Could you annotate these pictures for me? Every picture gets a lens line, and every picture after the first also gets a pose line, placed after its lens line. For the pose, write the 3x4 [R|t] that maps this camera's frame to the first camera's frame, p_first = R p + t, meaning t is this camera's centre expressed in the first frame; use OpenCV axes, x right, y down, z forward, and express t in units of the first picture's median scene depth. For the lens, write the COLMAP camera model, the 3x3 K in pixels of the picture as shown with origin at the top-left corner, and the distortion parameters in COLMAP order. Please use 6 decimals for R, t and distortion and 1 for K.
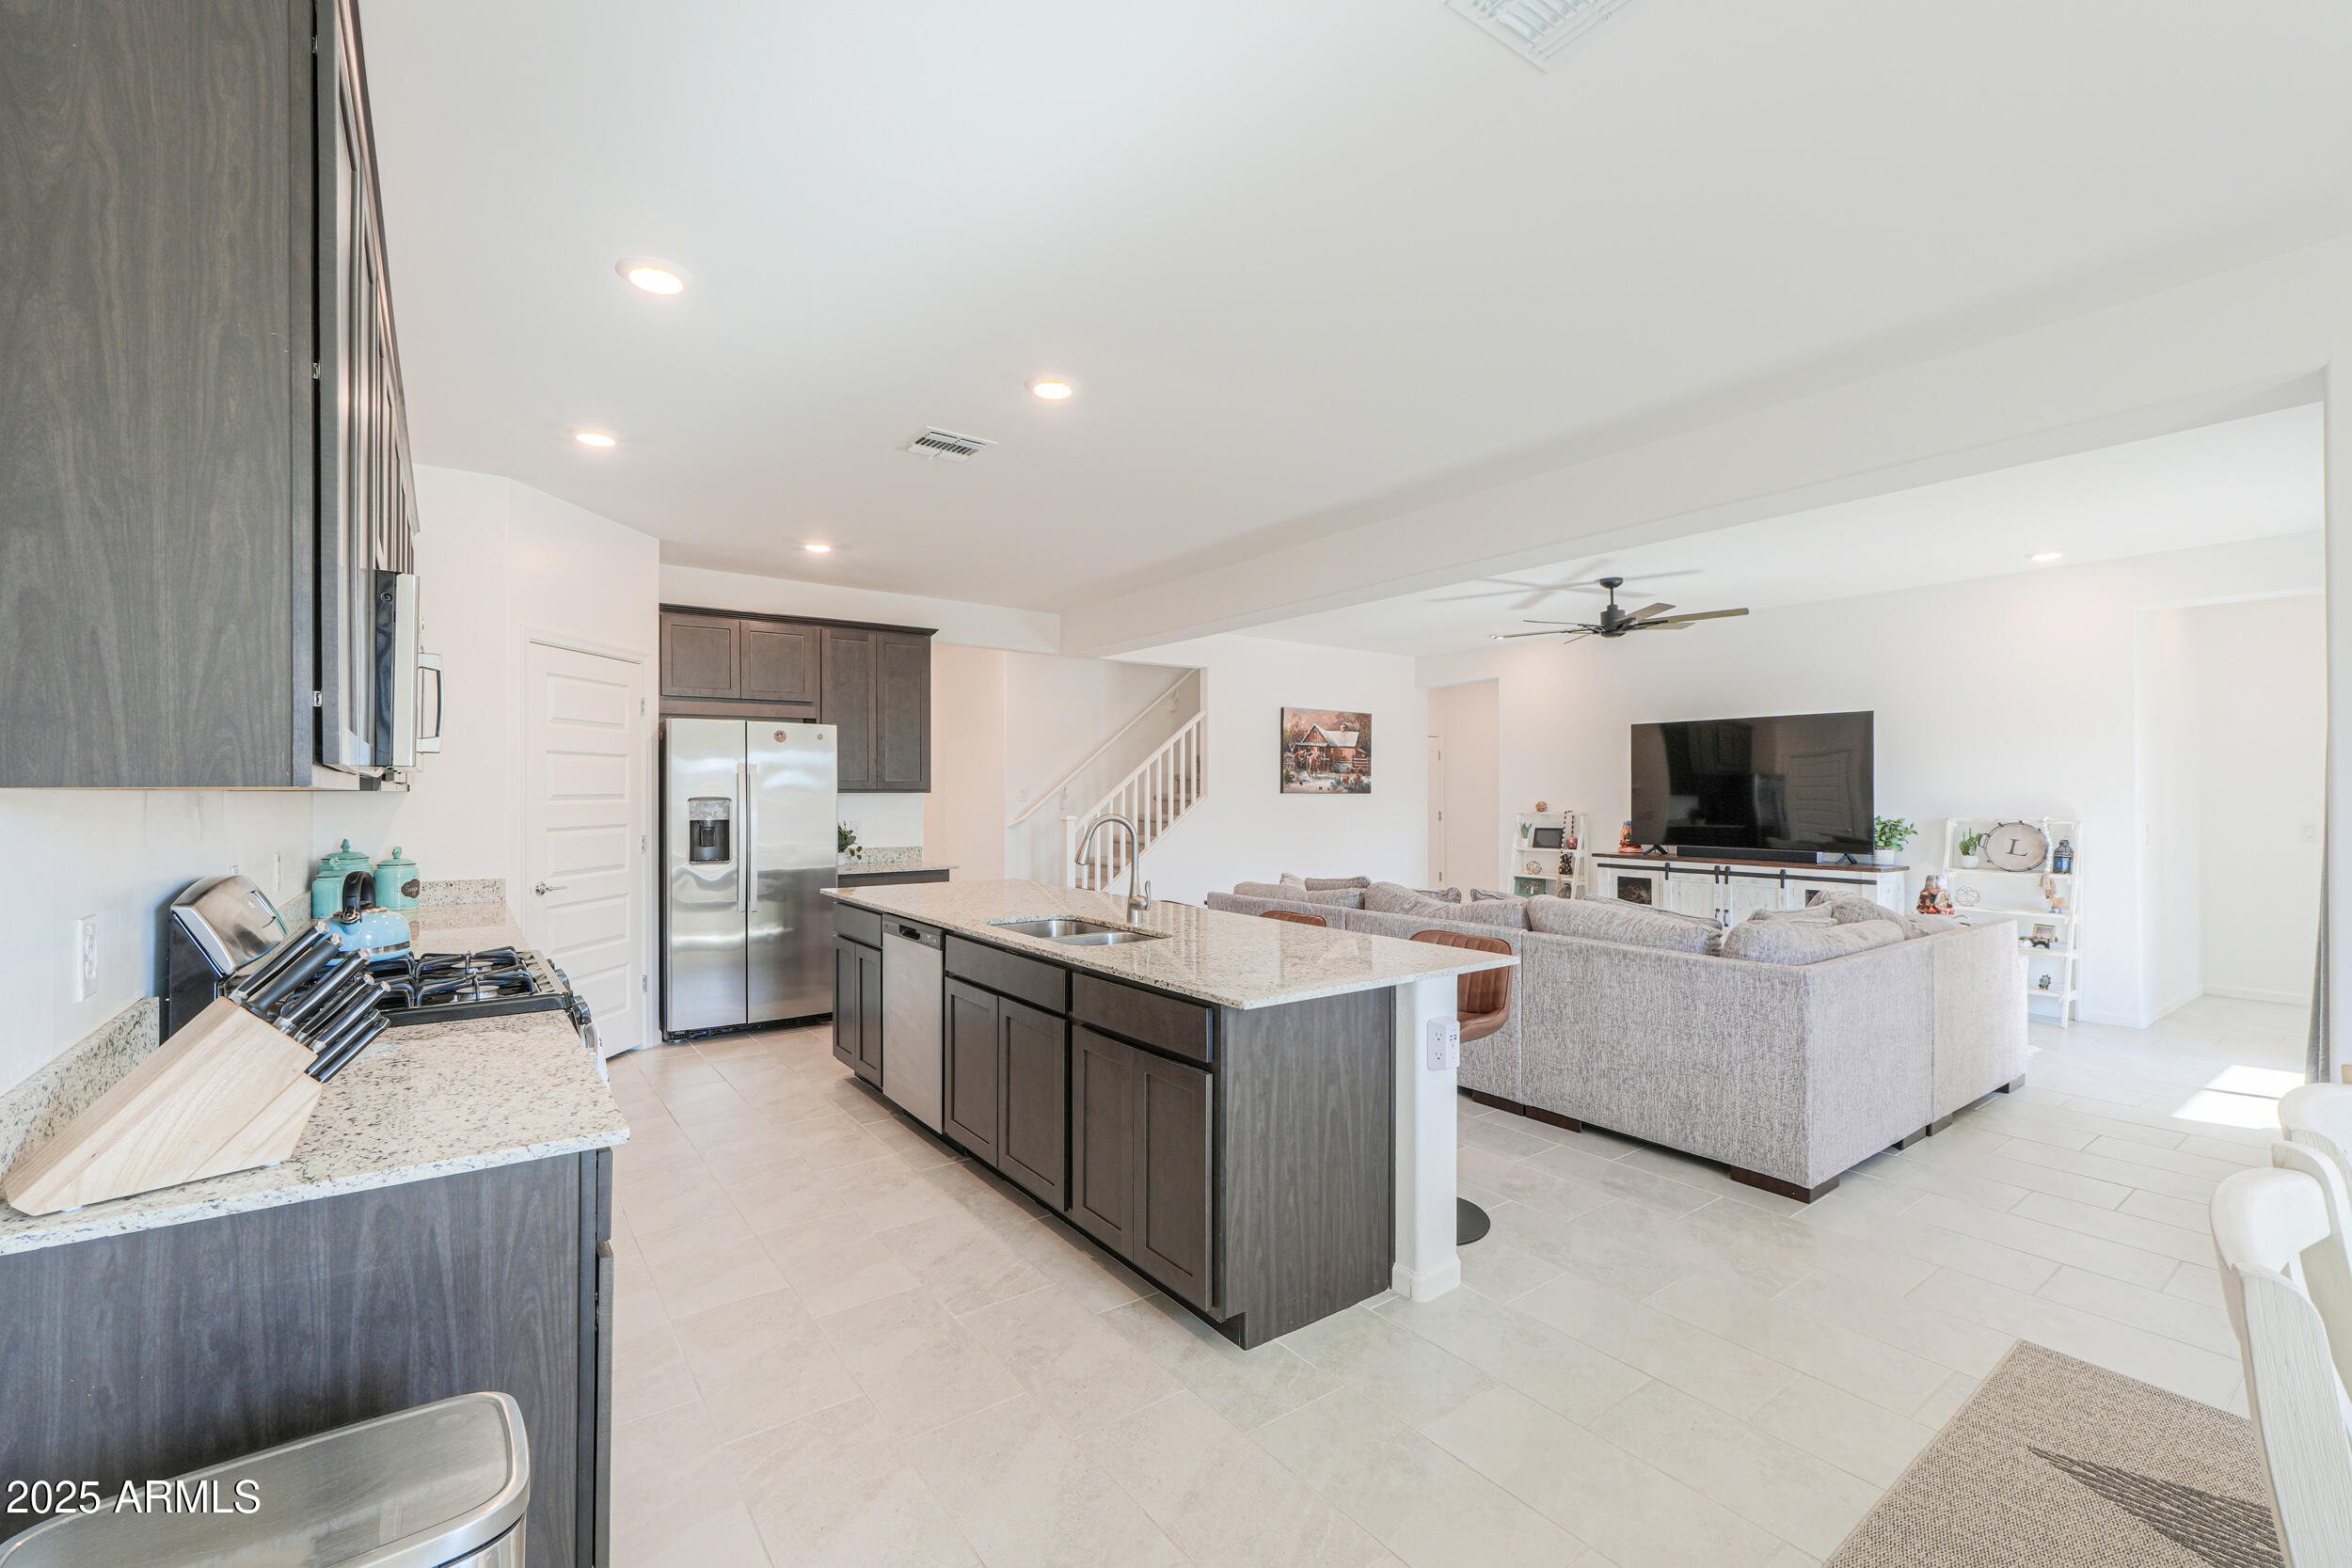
lens RADIAL K [[984.3, 0, 1168.3], [0, 984.3, 780.0], [0, 0, 1]] dist [-0.002295, -0.000076]
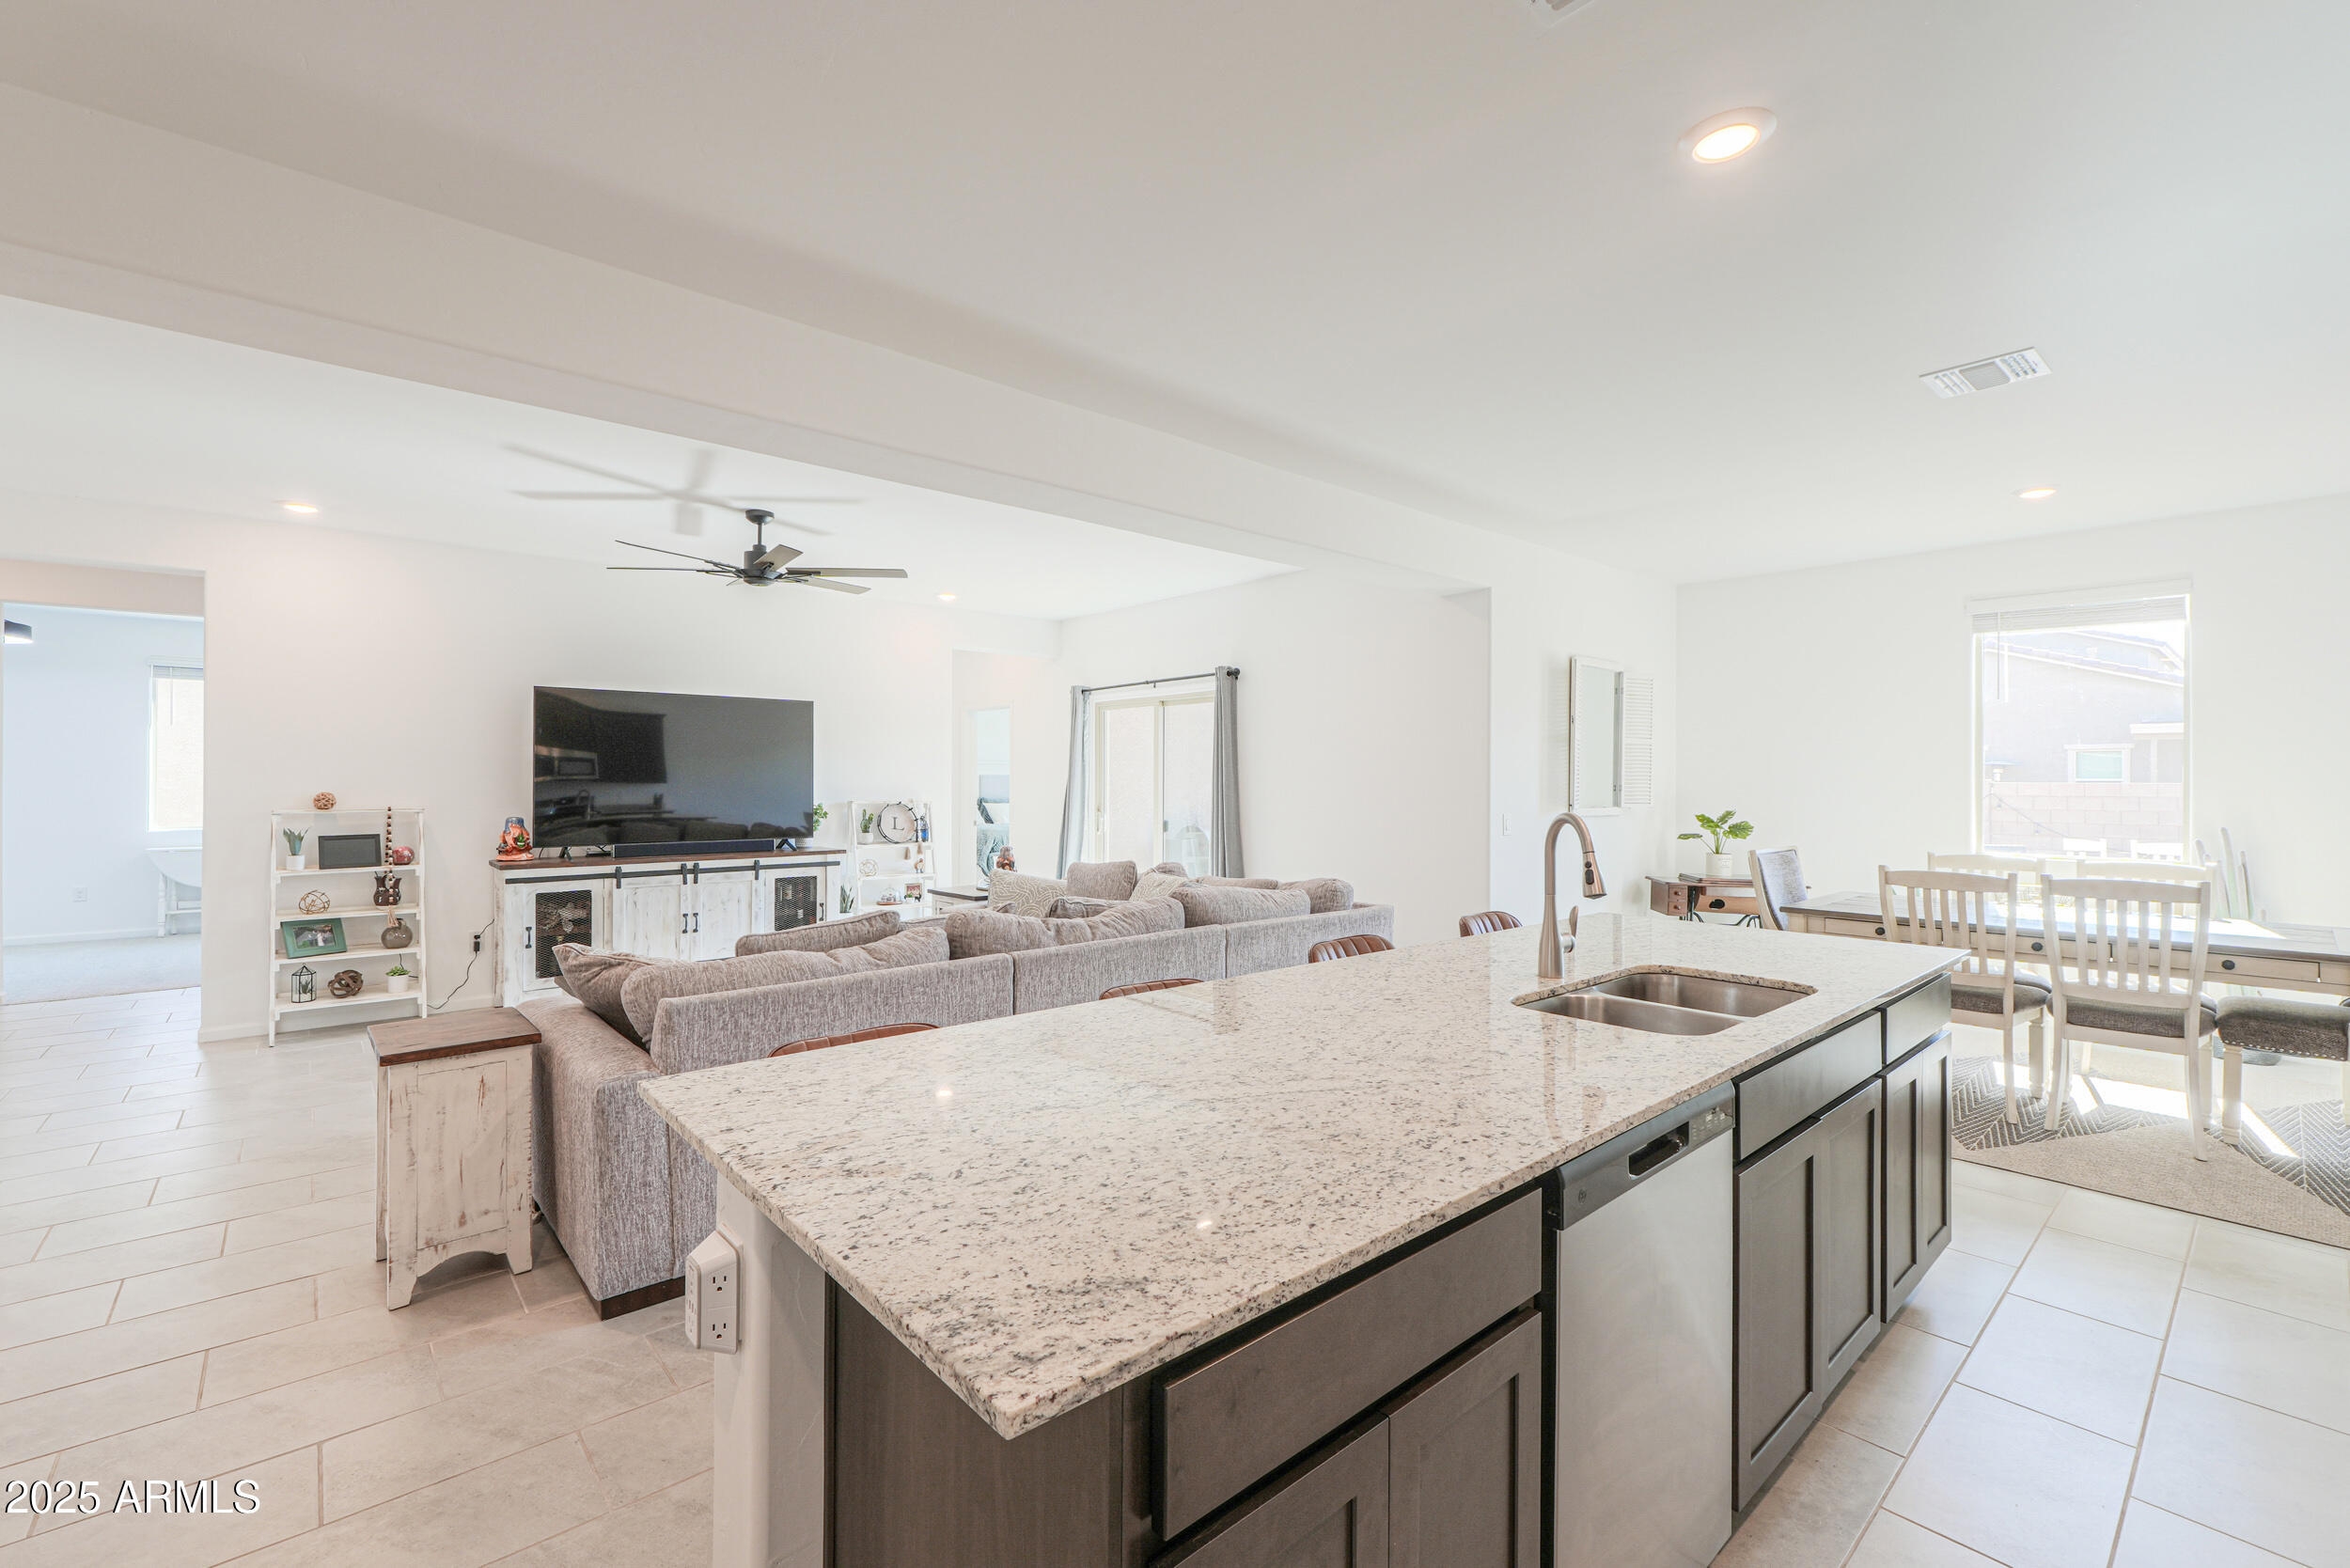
lens RADIAL K [[983.6, 0, 1167.3], [0, 983.6, 780.0], [0, 0, 1]] dist [-0.002295, -0.000076]
pose [[-0.072217, 0.000759, 0.997389, -0.329330], [-0.013370, 0.999909, -0.001729, 0.009653], [-0.997299, -0.013460, -0.072200, 0.638772]]
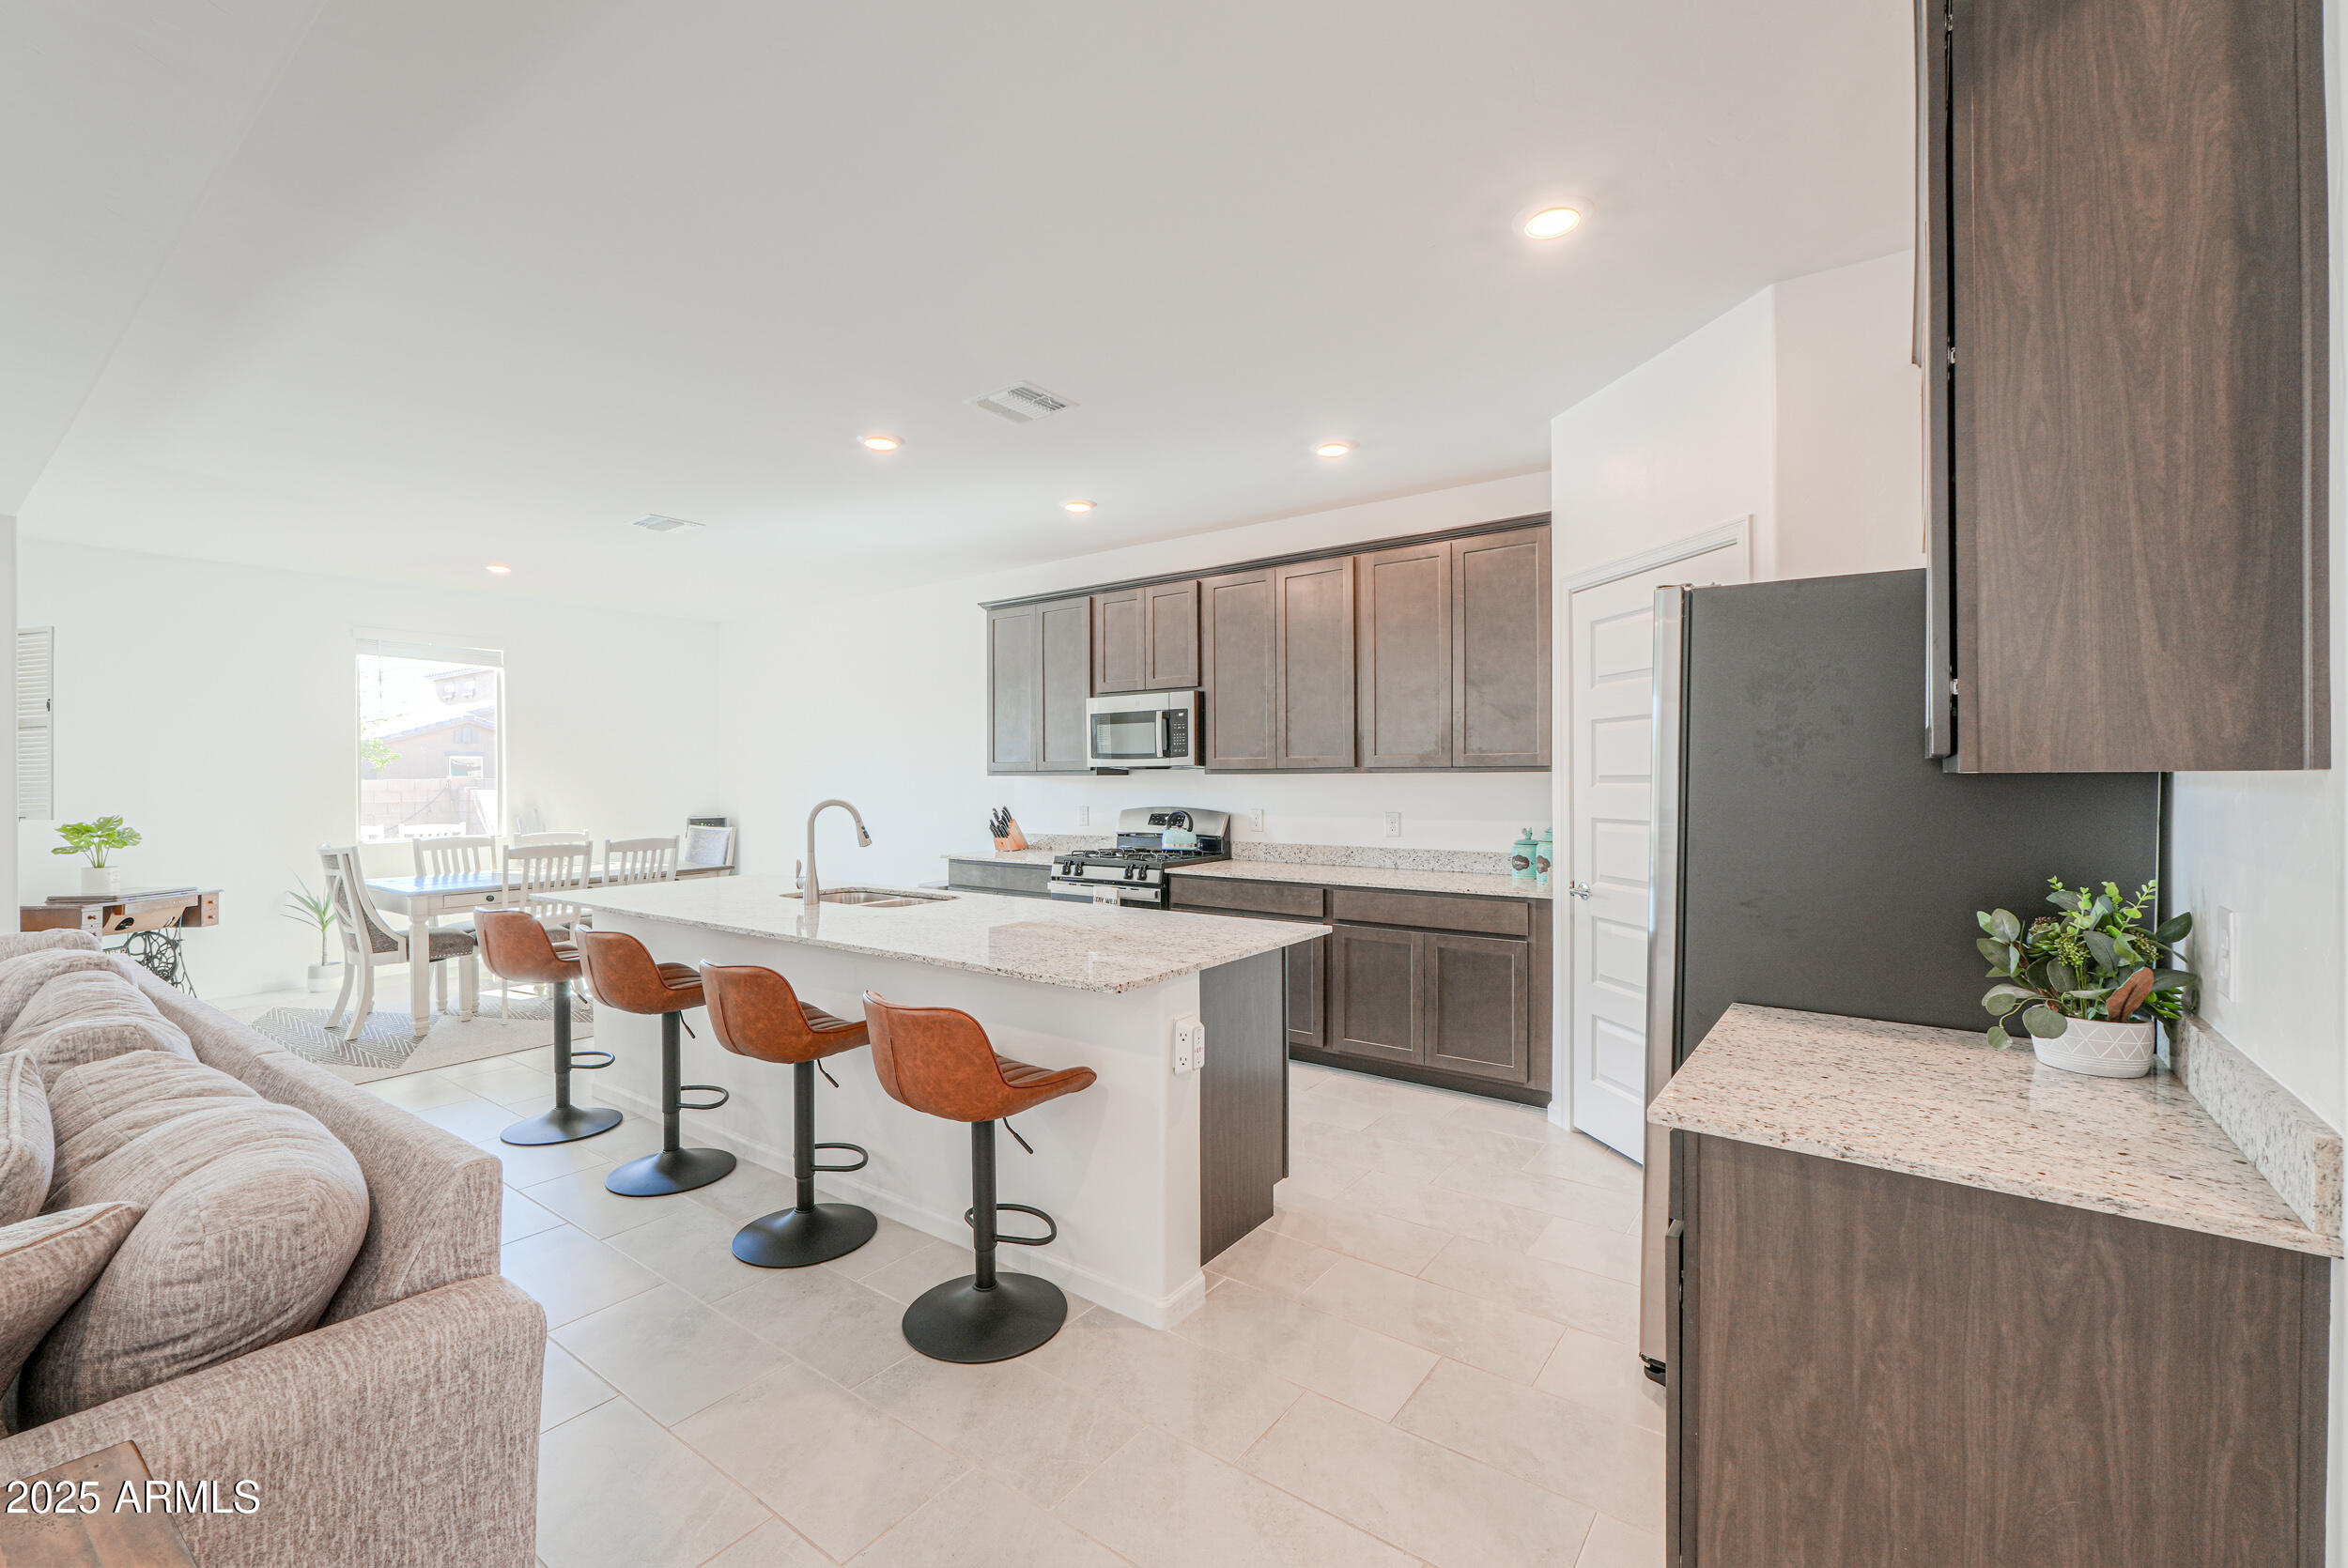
lens RADIAL K [[982.4, 0, 1159.9], [0, 982.4, 776.5], [0, 0, 1]] dist [-0.002197, -0.000489]
pose [[-0.955343, 0.005871, -0.295442, -0.034881], [0.009076, 0.999914, -0.009478, 0.012297], [0.295361, -0.011736, -0.955314, 1.040874]]
